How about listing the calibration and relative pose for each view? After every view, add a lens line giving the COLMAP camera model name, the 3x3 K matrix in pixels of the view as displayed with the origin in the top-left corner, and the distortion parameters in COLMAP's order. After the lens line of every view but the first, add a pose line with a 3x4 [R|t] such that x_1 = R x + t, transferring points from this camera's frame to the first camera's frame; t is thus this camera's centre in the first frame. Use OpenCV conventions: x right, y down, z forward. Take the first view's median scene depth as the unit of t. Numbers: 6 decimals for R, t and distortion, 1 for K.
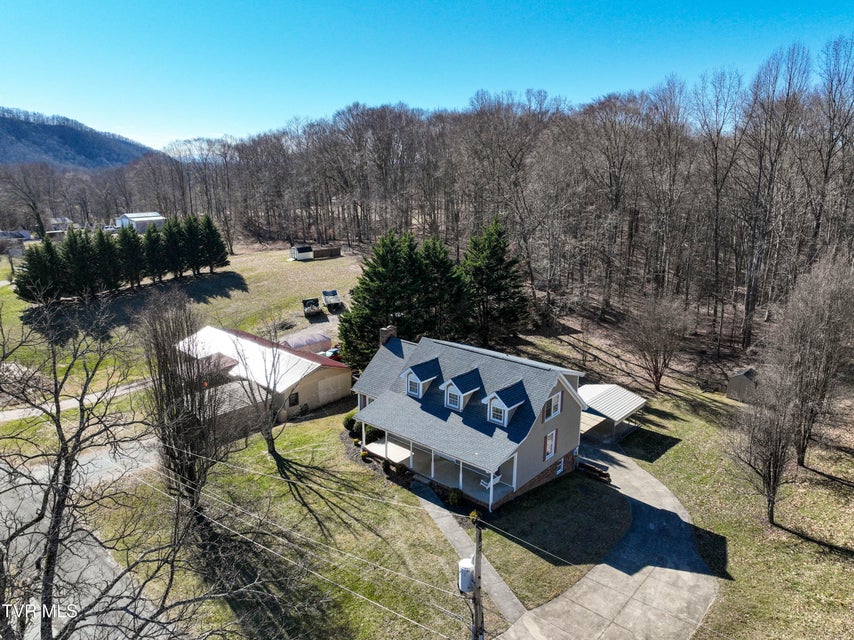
lens RADIAL K [[599.7, 0, 428.8], [0, 599.7, 320.8], [0, 0, 1]] dist [0.007587, 0.007128]
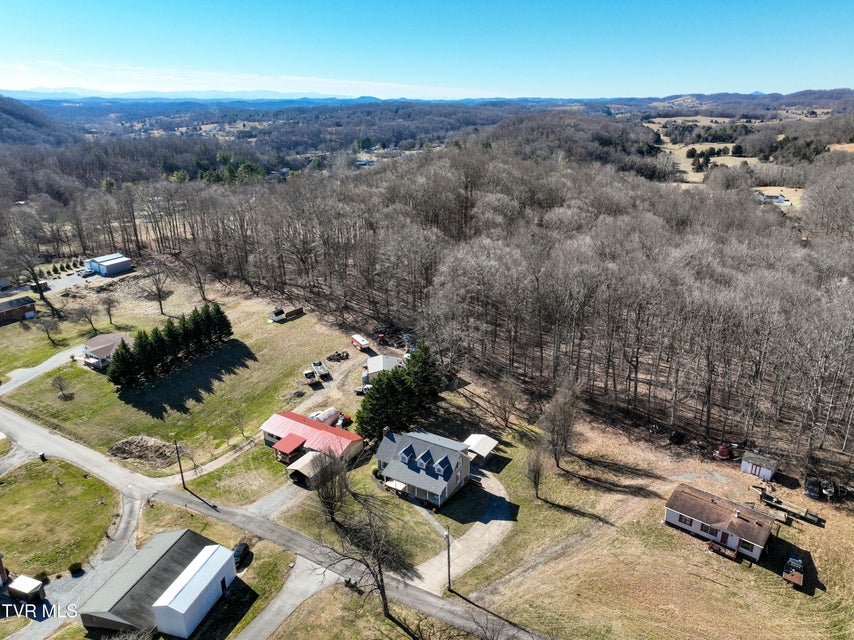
lens RADIAL K [[599.7, 0, 429.1], [0, 599.7, 318.9], [0, 0, 1]] dist [0.007587, 0.007128]
pose [[0.983460, -0.068522, 0.167661, -0.275324], [0.051745, 0.993389, 0.102471, -0.657885], [-0.173574, -0.092101, 0.980505, -1.293655]]
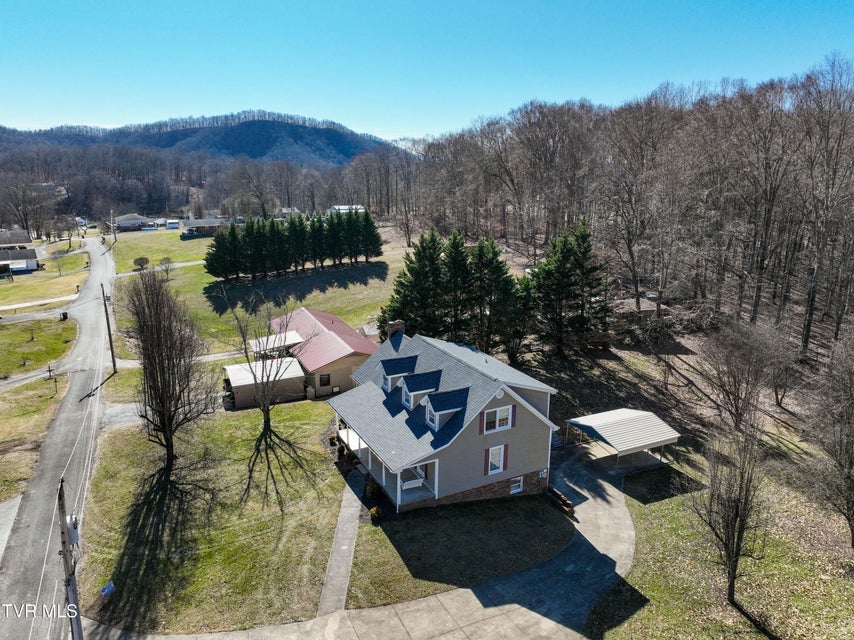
lens RADIAL K [[599.7, 0, 429.5], [0, 599.7, 318.9], [0, 0, 1]] dist [0.007587, 0.007128]
pose [[0.929190, 0.096737, -0.356718, 0.367414], [-0.096728, 0.995150, 0.017911, -0.018201], [0.356721, 0.017862, 0.934040, 0.065544]]
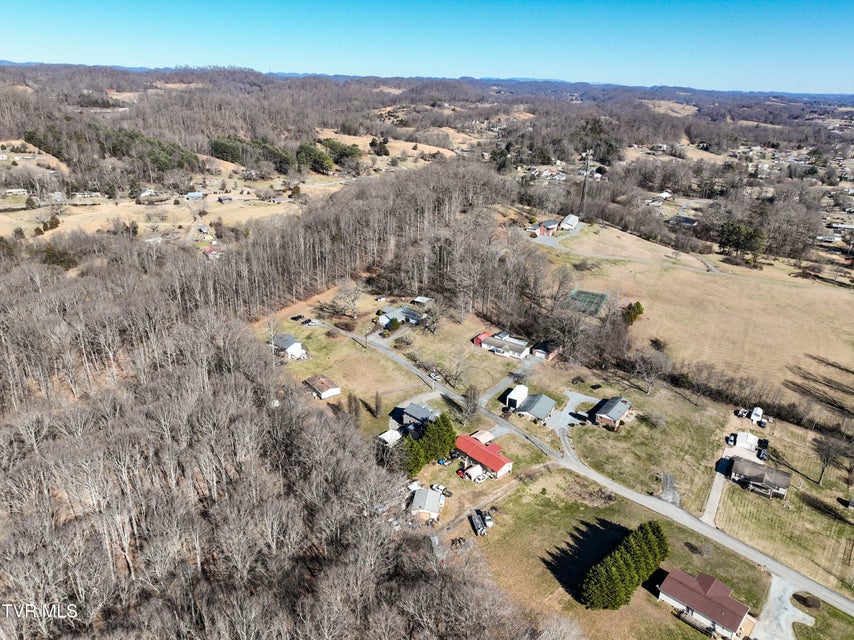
lens RADIAL K [[599.7, 0, 426.4], [0, 599.7, 320.3], [0, 0, 1]] dist [0.007587, 0.007128]
pose [[-0.998317, -0.041668, 0.040335, -0.103810], [-0.010004, 0.808830, 0.587958, -3.289757], [-0.057124, 0.586565, -0.807885, 4.326600]]
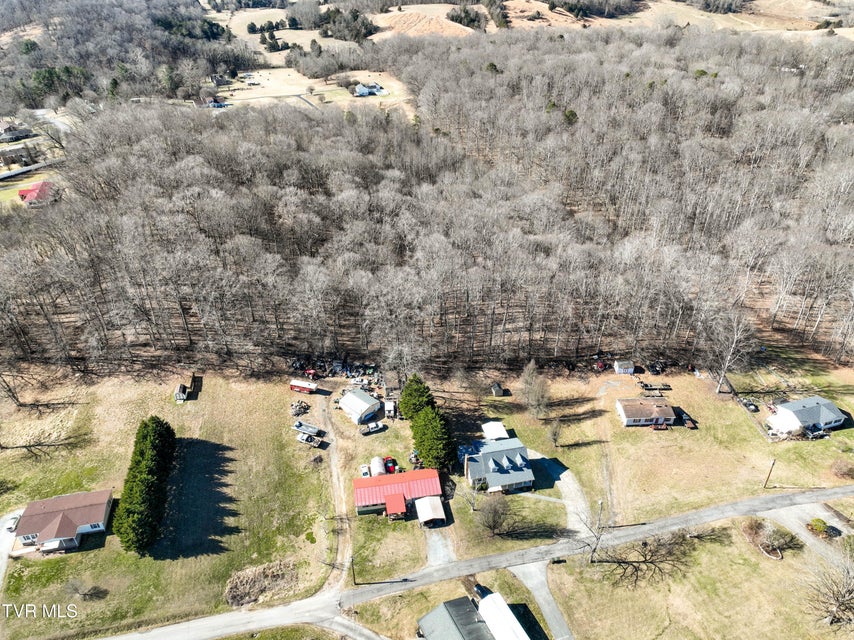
lens RADIAL K [[599.7, 0, 428.6], [0, 599.7, 322.9], [0, 0, 1]] dist [0.007587, 0.007128]
pose [[0.592760, -0.445716, 0.670800, -2.038806], [0.195350, 0.887597, 0.417144, -2.006419], [-0.781328, -0.116226, 0.613203, -0.684292]]
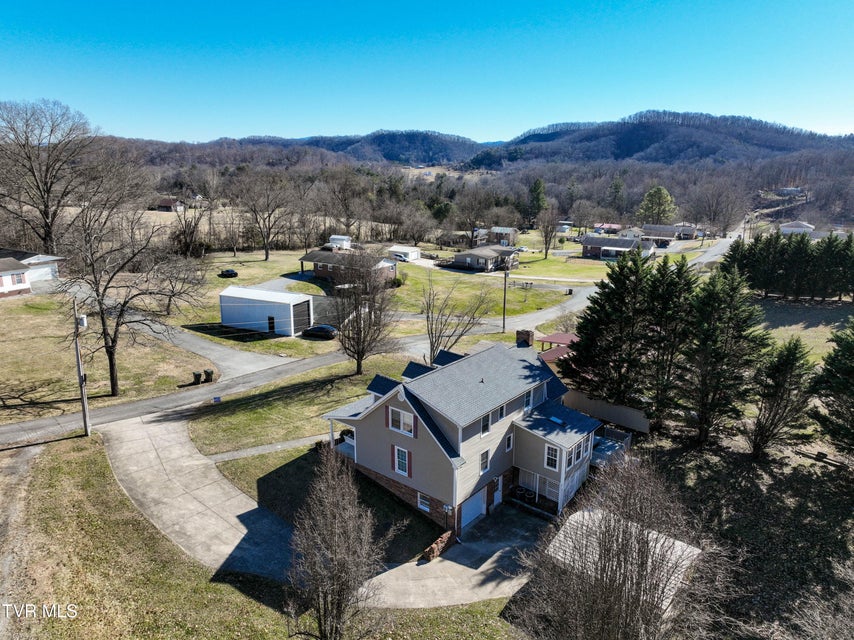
lens RADIAL K [[599.7, 0, 432.3], [0, 599.7, 319.7], [0, 0, 1]] dist [0.007587, 0.007128]
pose [[0.028208, 0.253856, -0.966831, 0.938405], [-0.258967, 0.936049, 0.238219, -0.215350], [0.965474, 0.243657, 0.092144, 0.788748]]
